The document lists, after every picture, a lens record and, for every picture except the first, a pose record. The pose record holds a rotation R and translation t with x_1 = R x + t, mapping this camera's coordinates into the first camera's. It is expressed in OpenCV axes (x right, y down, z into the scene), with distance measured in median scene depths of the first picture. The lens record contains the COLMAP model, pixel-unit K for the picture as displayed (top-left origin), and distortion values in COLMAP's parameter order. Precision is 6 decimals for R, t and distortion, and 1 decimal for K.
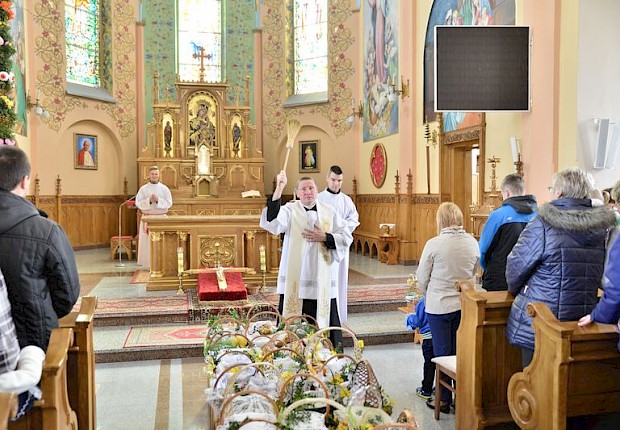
lens RADIAL K [[504.6, 0, 310.0], [0, 504.6, 215.0], [0, 0, 1]] dist [-0.053609, -0.000776]
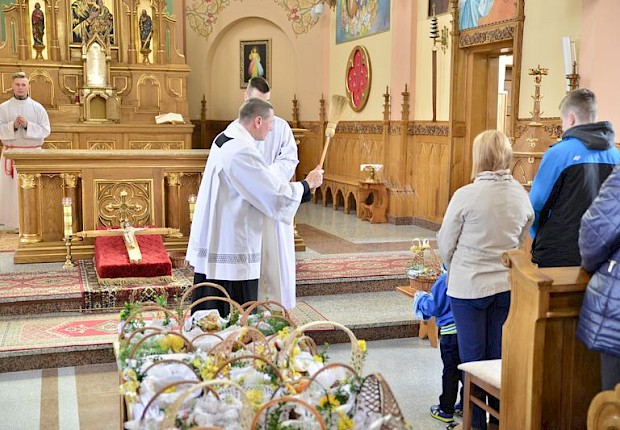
lens RADIAL K [[716.5, 0, 306.9], [0, 716.5, 210.7], [0, 0, 1]] dist [0.042914, 0.040939]
pose [[0.996673, 0.001896, 0.081484, -0.017952], [-0.008684, 0.996509, 0.083031, -0.000016], [-0.081042, -0.083462, 0.993210, 0.028532]]
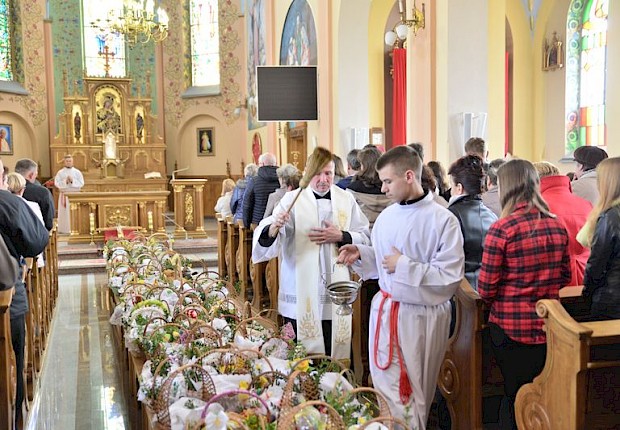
lens RADIAL K [[643.7, 0, 310.0], [0, 643.7, 215.0], [0, 0, 1]] dist [0.004973, 0.013447]
pose [[0.996859, -0.015625, 0.077643, 0.195261], [0.013768, 0.999607, 0.024401, 0.028384], [-0.077994, -0.023256, 0.996683, -0.780201]]
